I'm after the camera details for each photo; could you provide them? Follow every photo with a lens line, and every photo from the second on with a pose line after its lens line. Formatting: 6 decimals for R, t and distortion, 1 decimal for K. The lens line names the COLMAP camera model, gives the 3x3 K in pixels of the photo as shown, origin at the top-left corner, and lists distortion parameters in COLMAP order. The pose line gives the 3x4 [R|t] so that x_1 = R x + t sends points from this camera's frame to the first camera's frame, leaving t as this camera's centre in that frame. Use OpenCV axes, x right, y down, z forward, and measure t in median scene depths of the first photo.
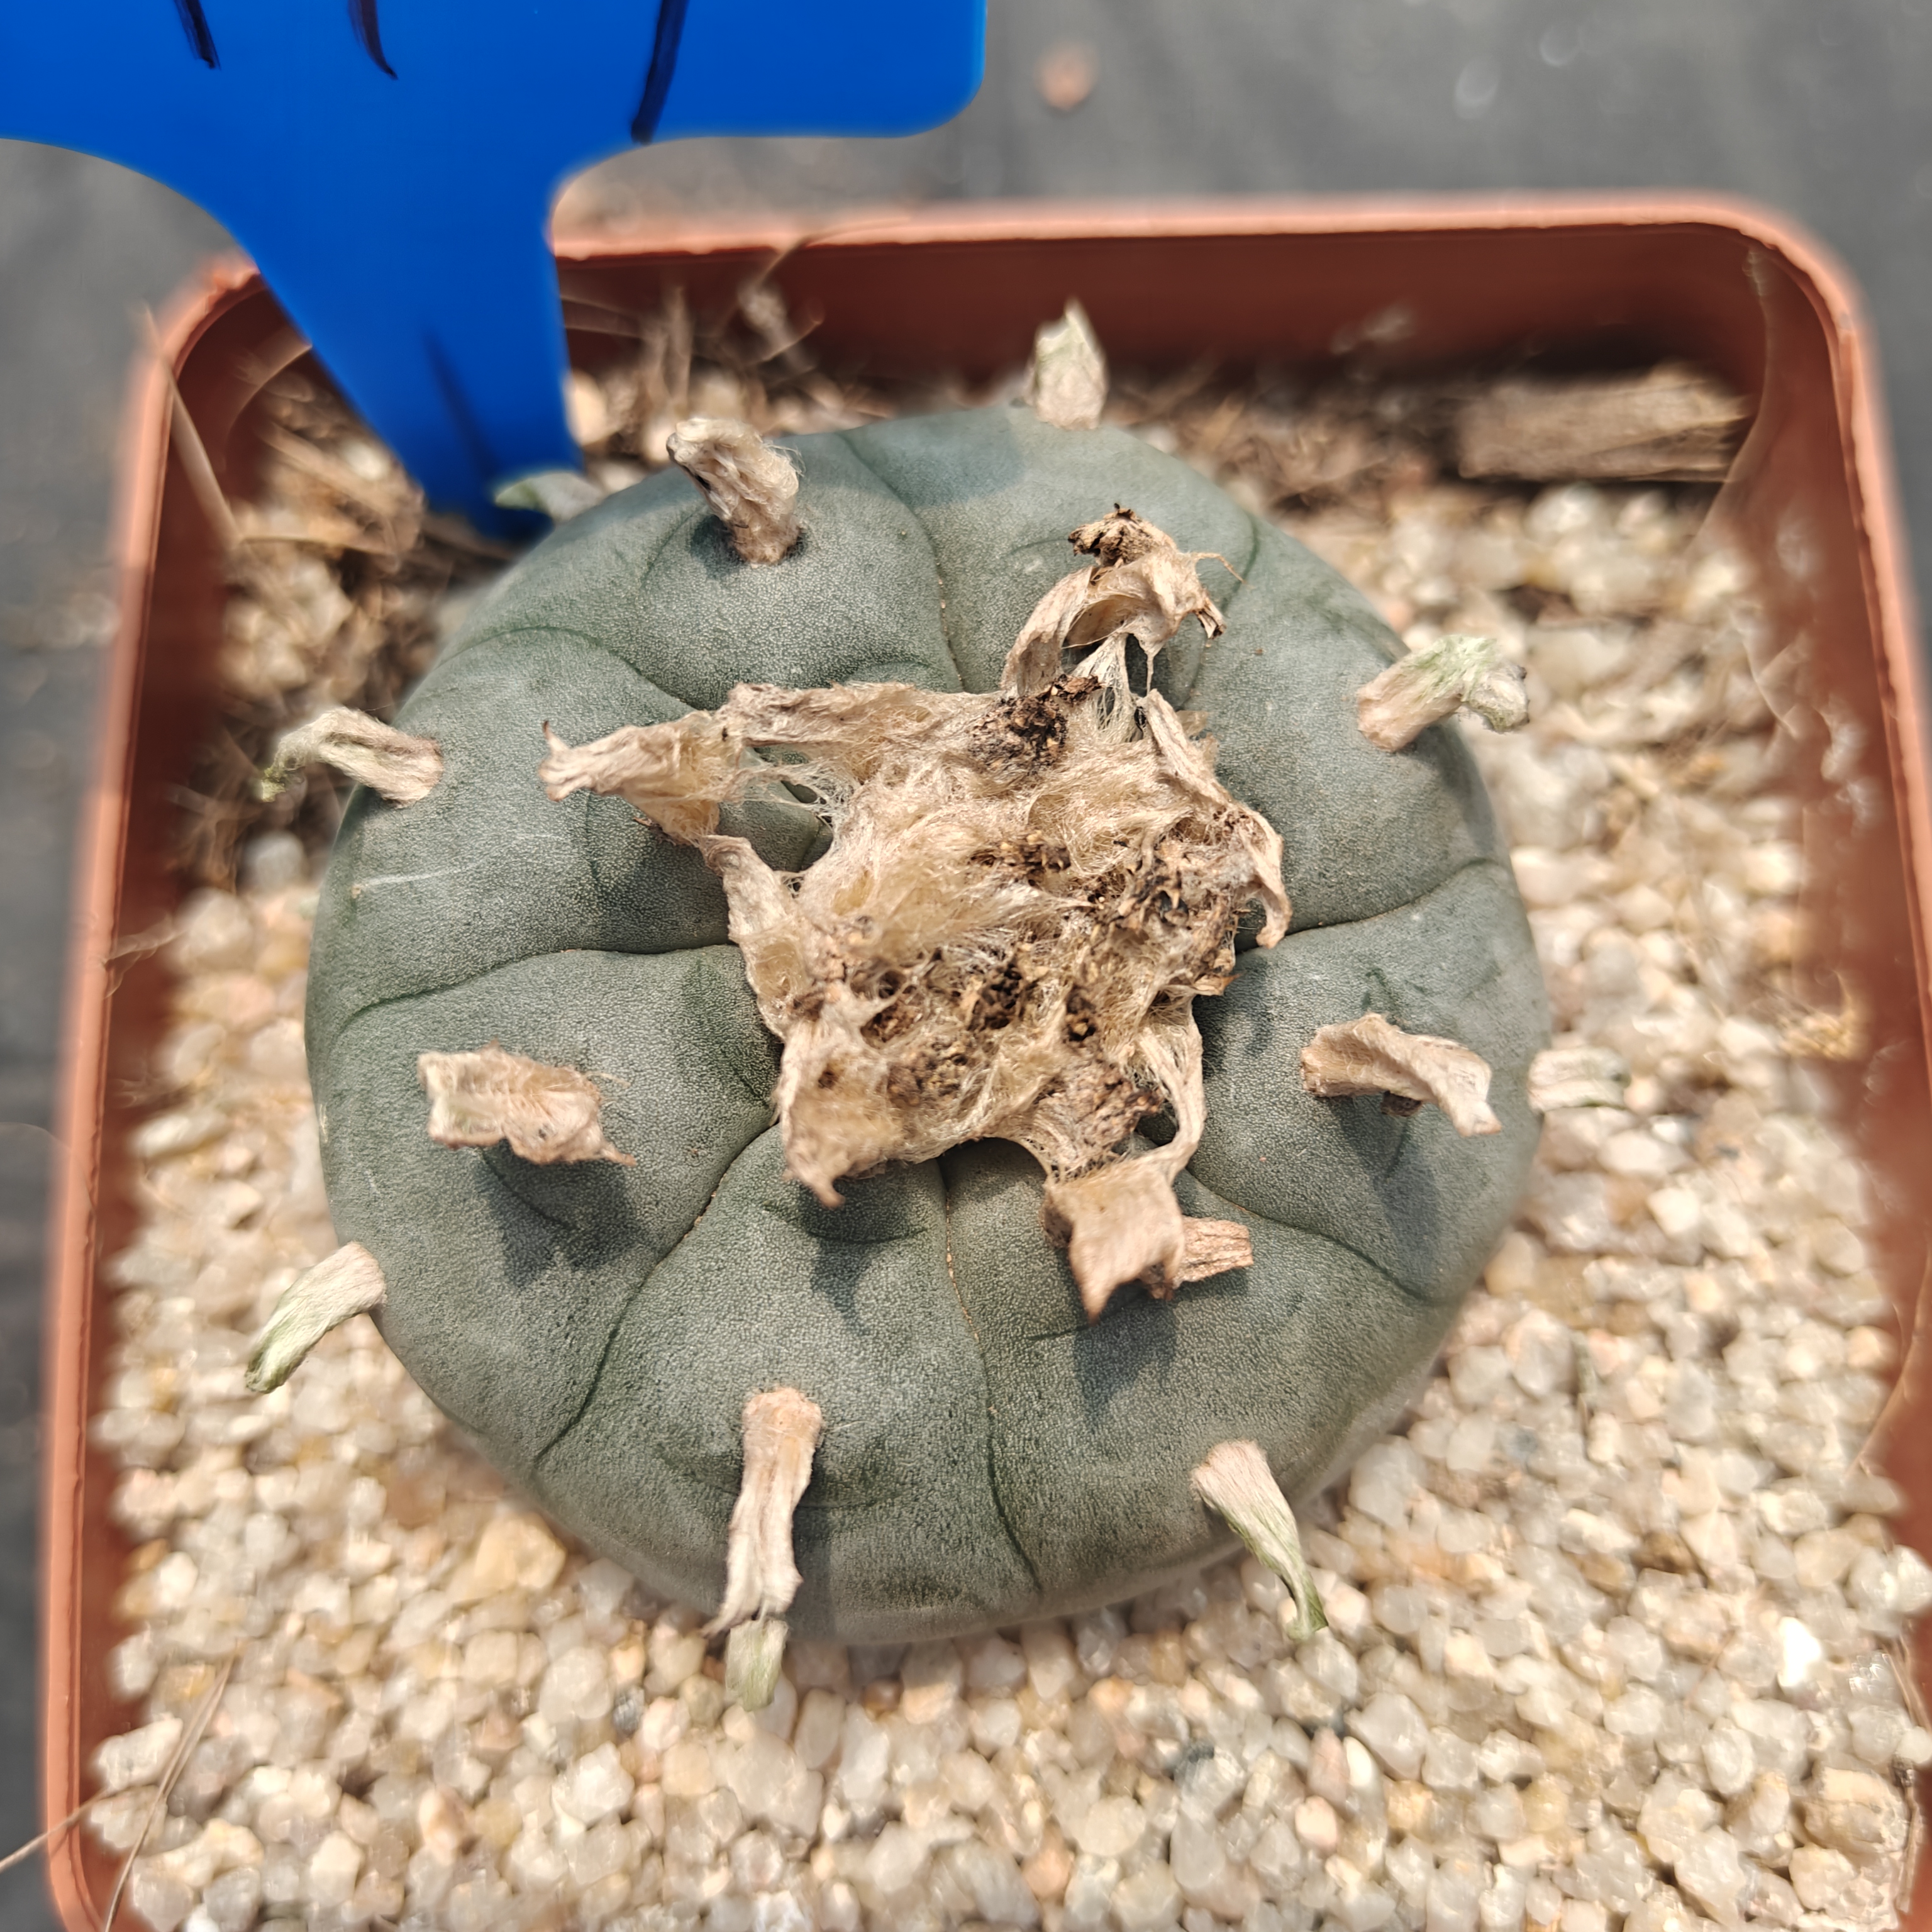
lens RADIAL K [[2024.1, 0, 966.0], [0, 2024.1, 966.0], [0, 0, 1]] dist [0.009643, -0.392391]
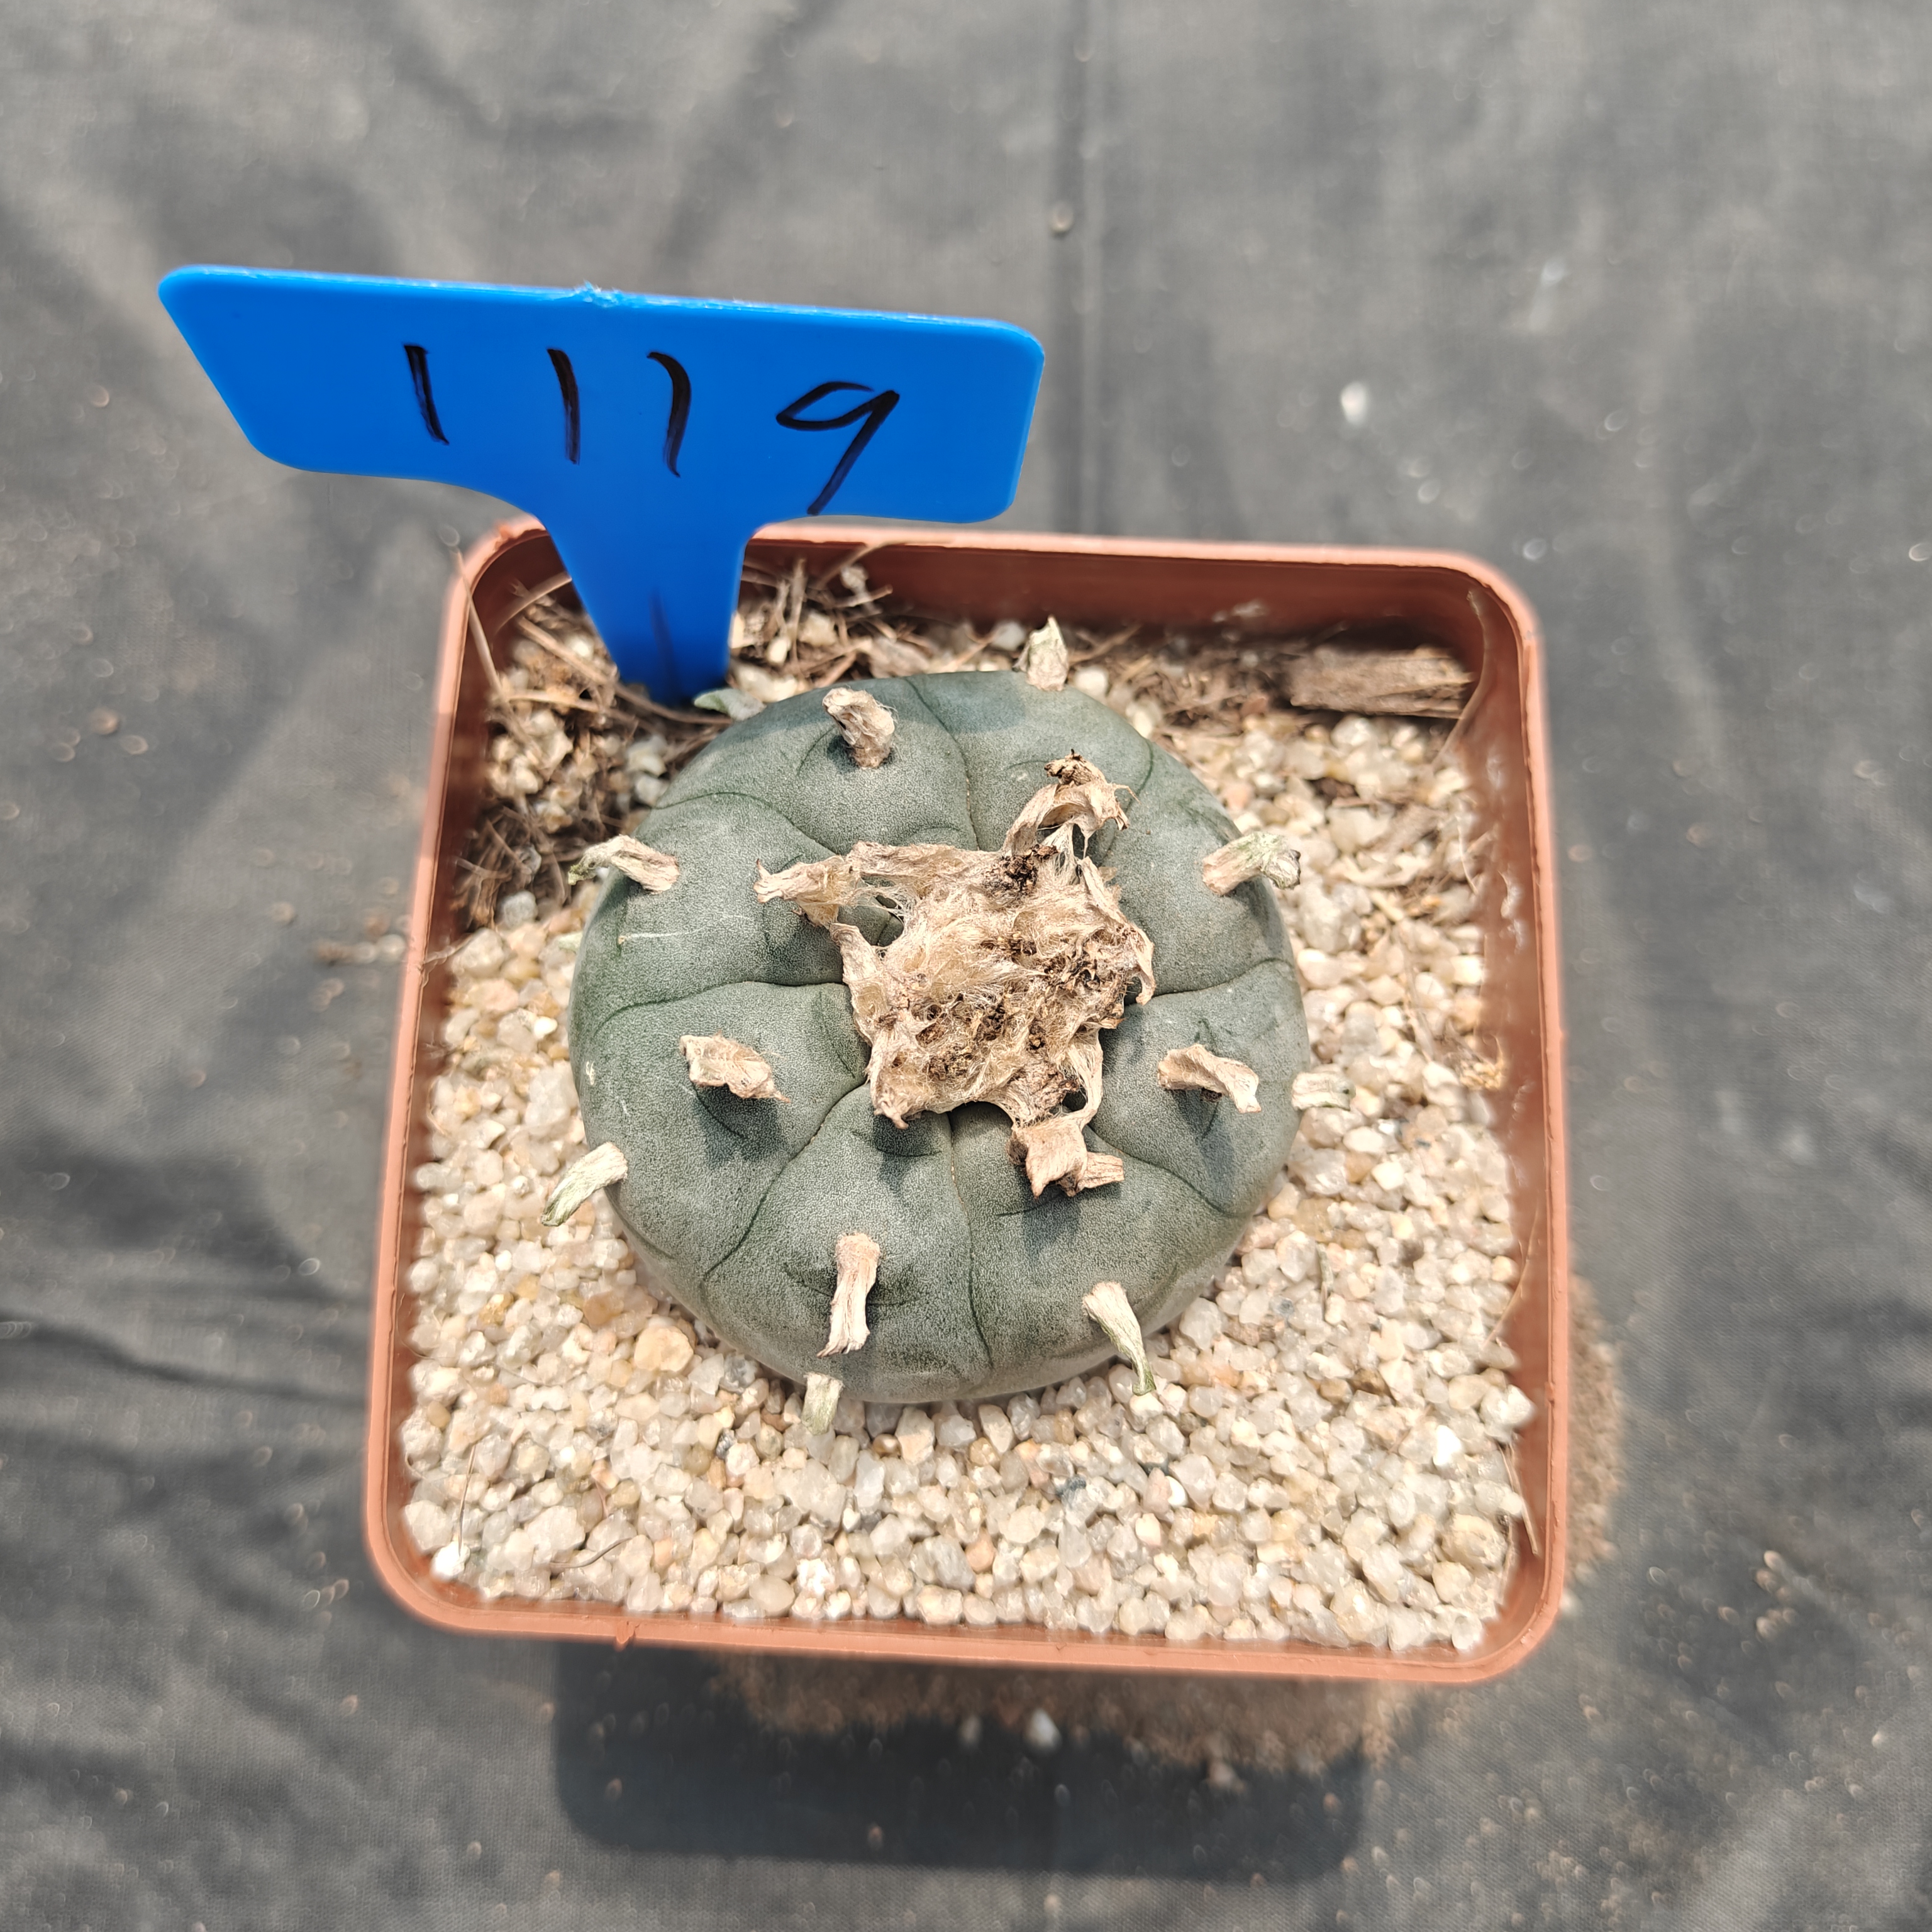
lens RADIAL K [[1969.9, 0, 901.5], [0, 1969.9, 961.4], [0, 0, 1]] dist [0.006904, 0.005282]
pose [[0.998241, 0.058620, 0.008823, -0.076511], [-0.058513, 0.998216, -0.011906, -0.012645], [-0.009505, 0.011368, 0.999890, -0.696020]]
